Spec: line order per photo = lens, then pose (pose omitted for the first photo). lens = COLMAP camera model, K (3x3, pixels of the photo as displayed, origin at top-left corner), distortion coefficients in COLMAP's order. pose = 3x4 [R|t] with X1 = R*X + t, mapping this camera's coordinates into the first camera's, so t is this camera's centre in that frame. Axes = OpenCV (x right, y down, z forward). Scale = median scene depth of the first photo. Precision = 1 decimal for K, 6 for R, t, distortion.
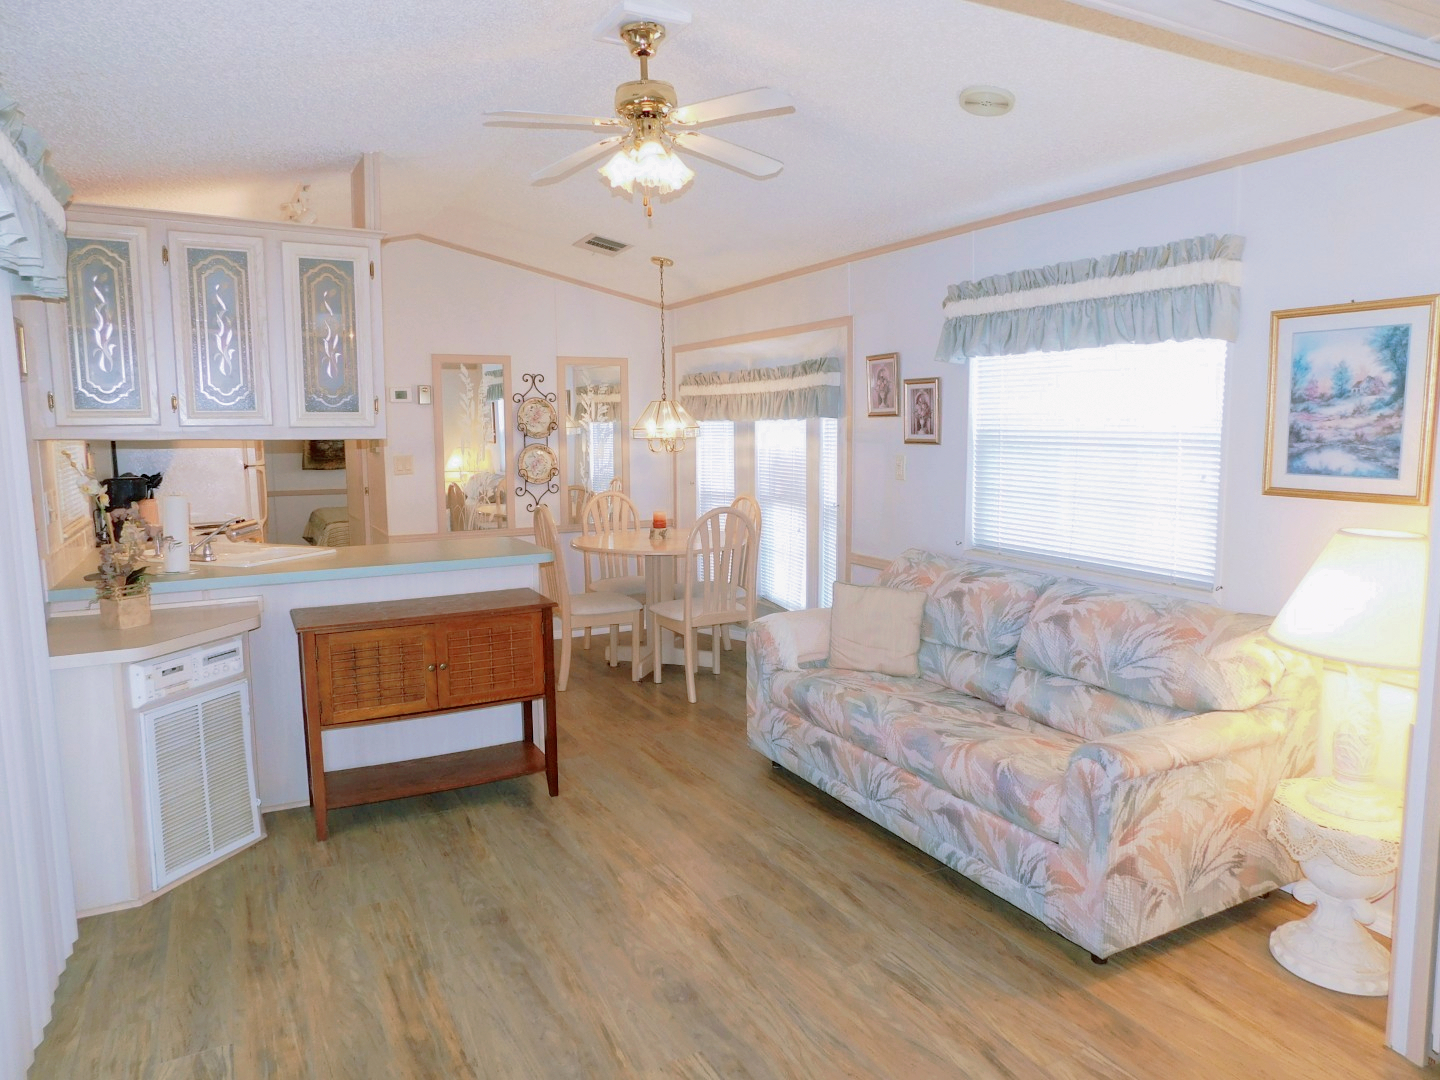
lens RADIAL K [[973.3, 0, 740.6], [0, 973.3, 544.0], [0, 0, 1]] dist [-0.068982, 0.067860]
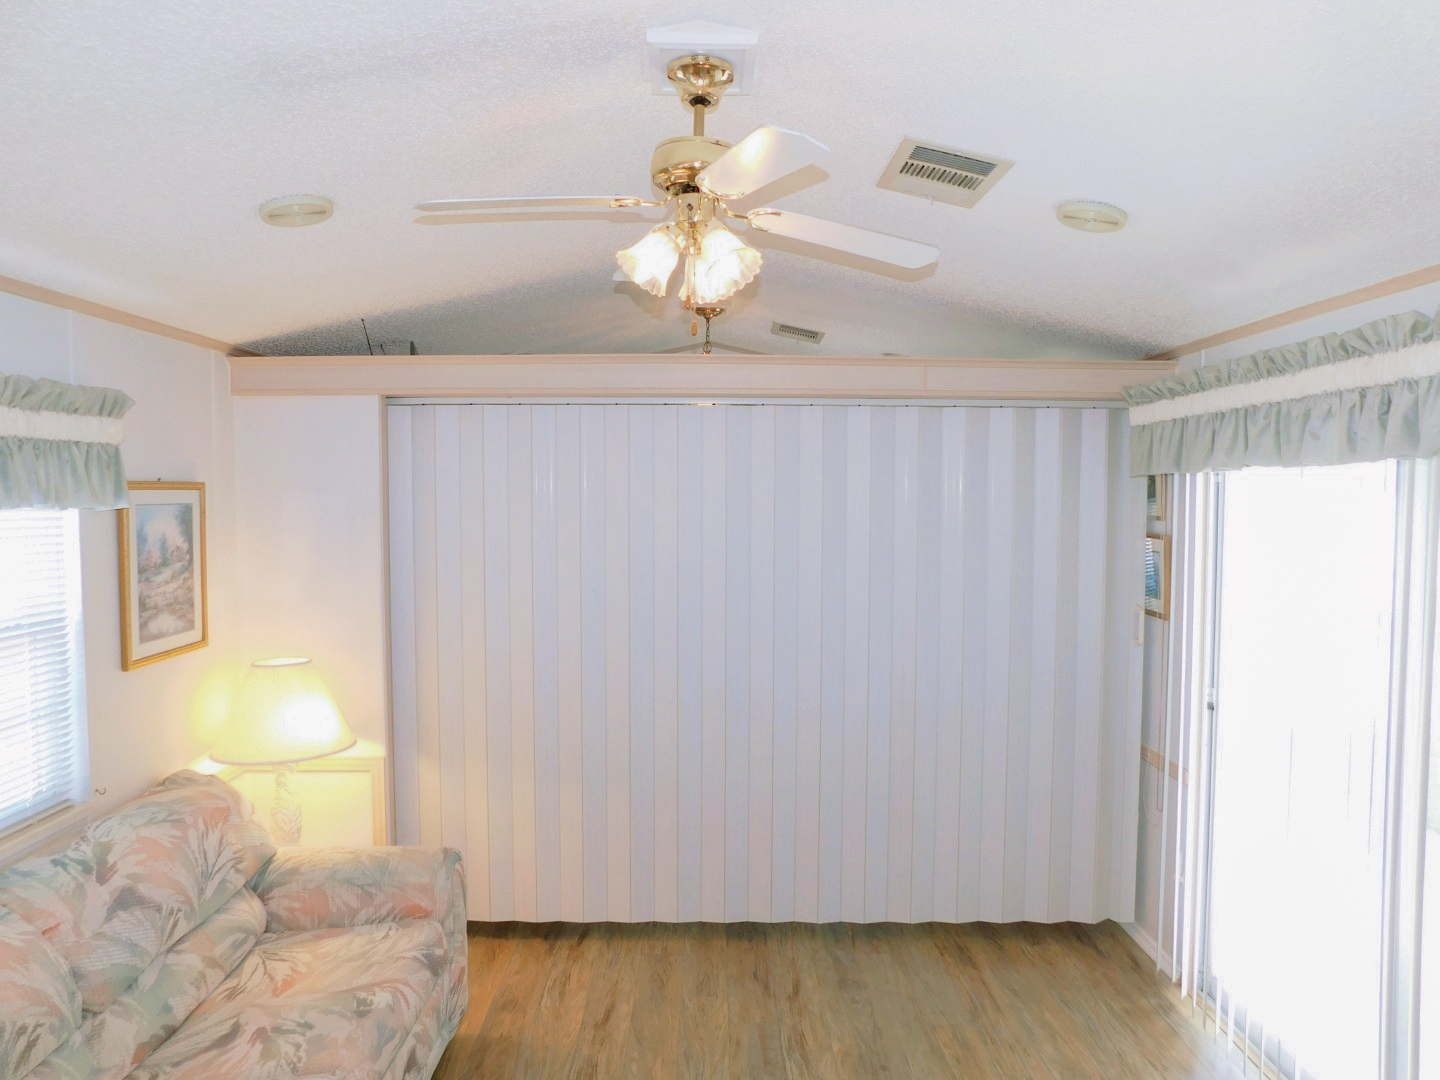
lens RADIAL K [[947.8, 0, 729.0], [0, 947.8, 512.8], [0, 0, 1]] dist [-0.073301, 0.056838]
pose [[-0.884212, -0.010225, 0.466975, -0.428499], [0.058139, 0.989576, 0.131752, -0.306873], [-0.463454, 0.143646, -0.874400, 1.577881]]
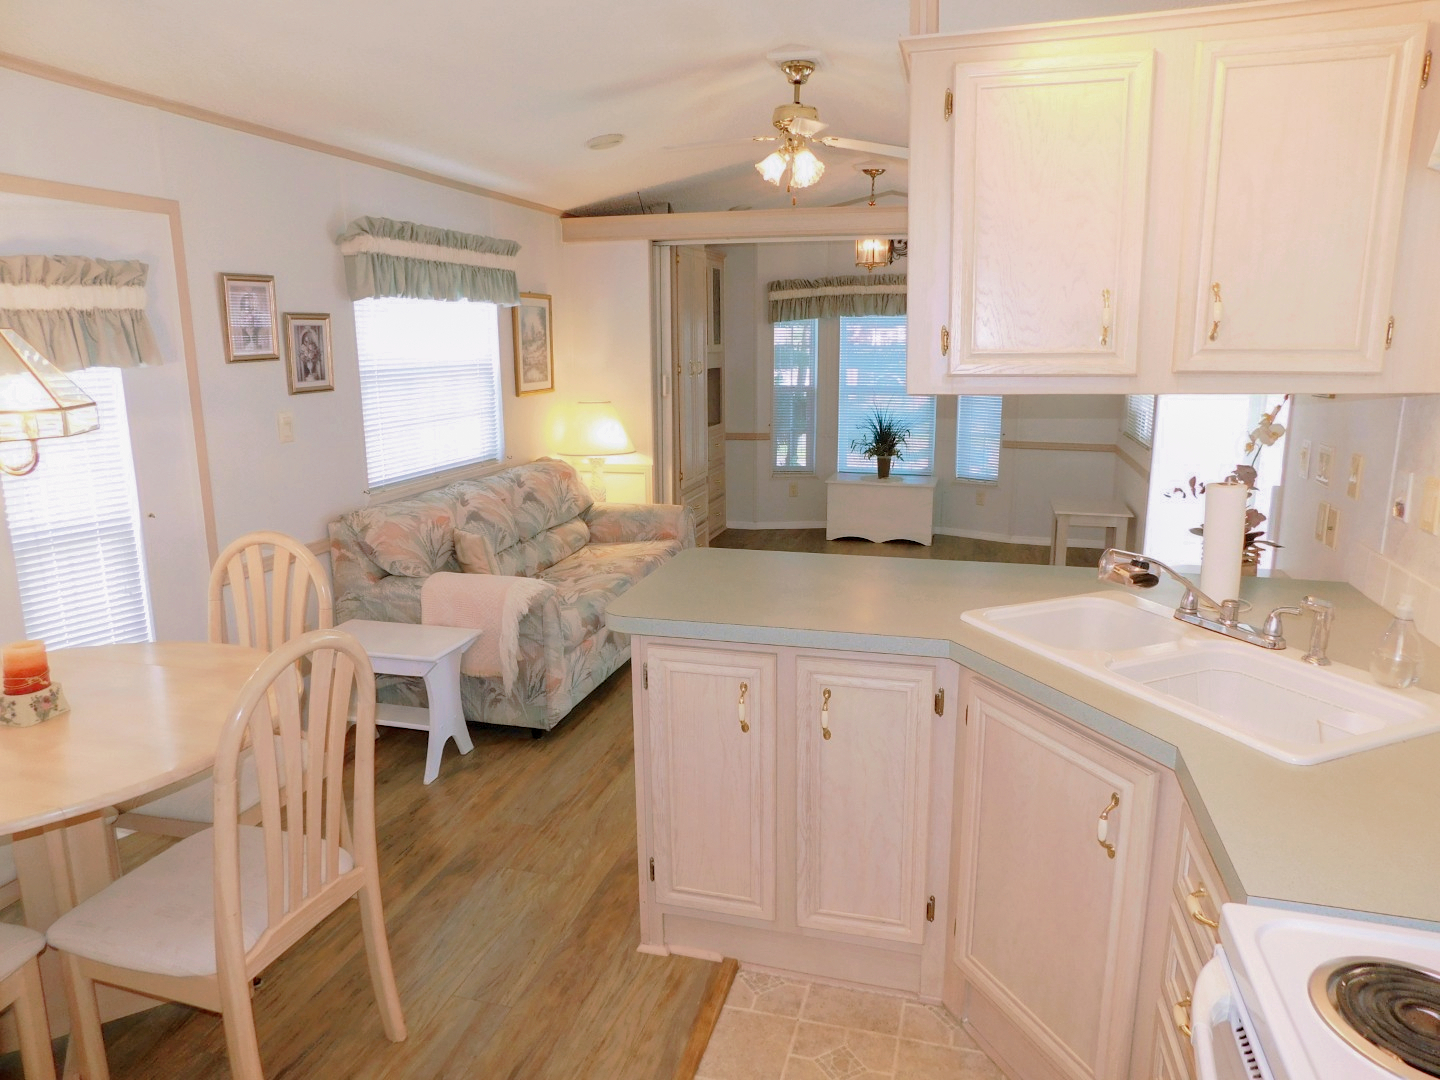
lens RADIAL K [[947.8, 0, 729.0], [0, 947.8, 512.8], [0, 0, 1]] dist [-0.073301, 0.056838]
pose [[-0.721269, -0.128076, 0.680711, -0.979863], [0.085692, 0.958707, 0.271179, -0.296698], [-0.687334, 0.253925, -0.680510, 2.060691]]
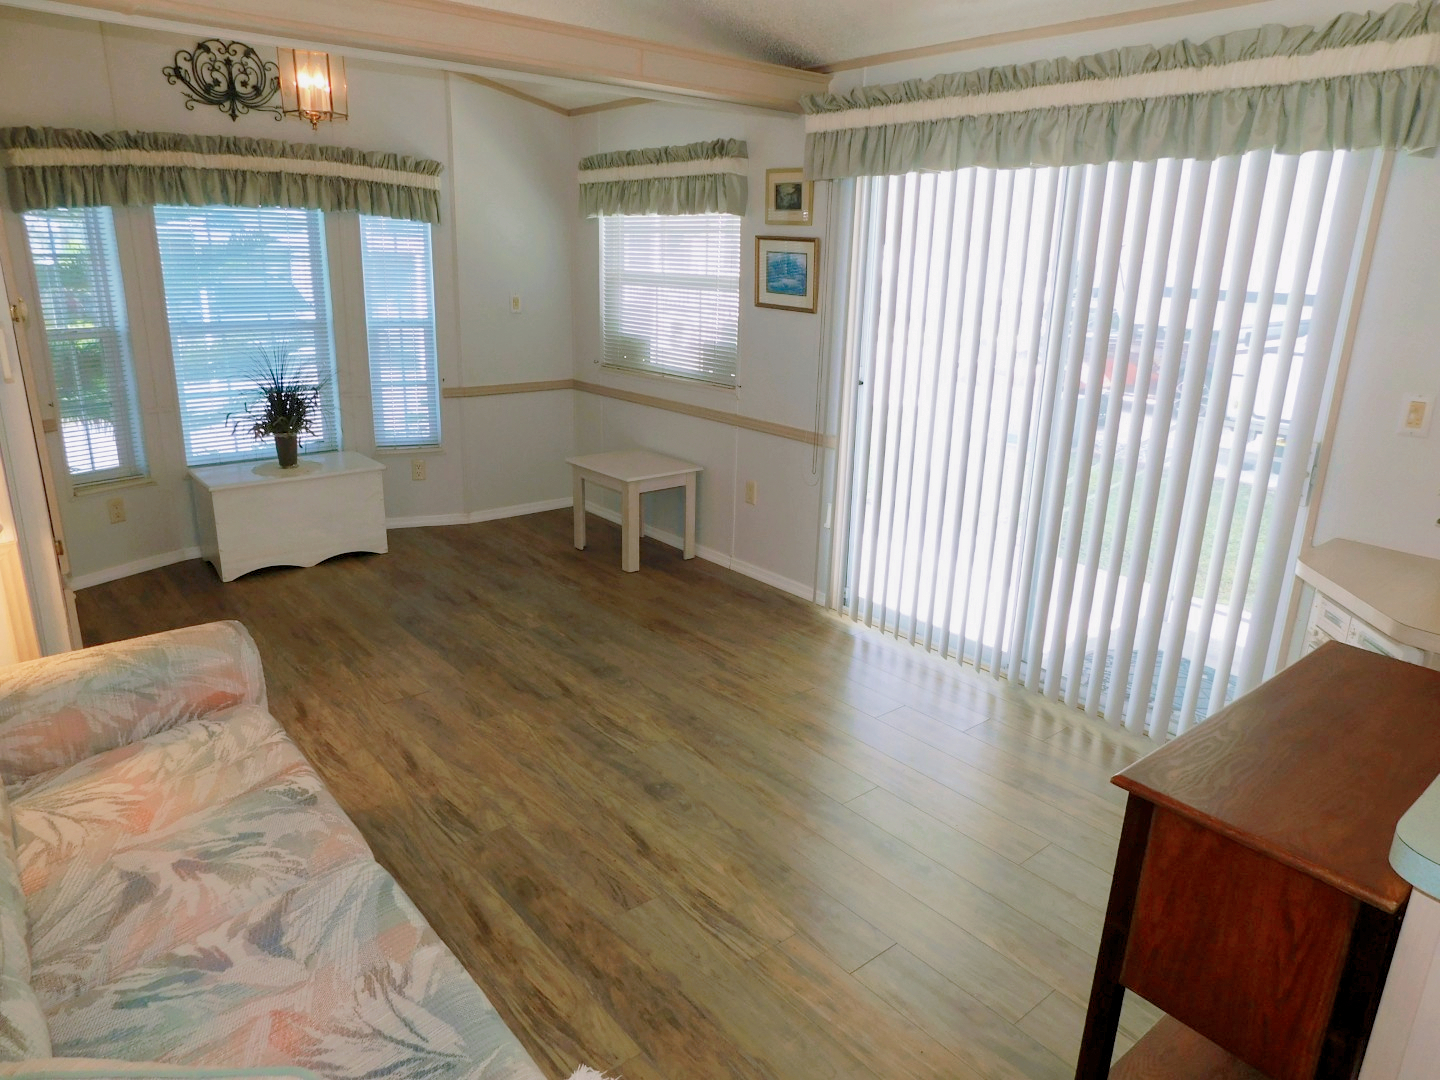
lens RADIAL K [[947.8, 0, 729.0], [0, 947.8, 512.8], [0, 0, 1]] dist [-0.073301, 0.056838]
pose [[-0.980237, 0.032951, -0.195062, 0.056711], [-0.045109, 0.922822, 0.382576, -0.237679], [0.192614, 0.383814, -0.903098, 1.651247]]
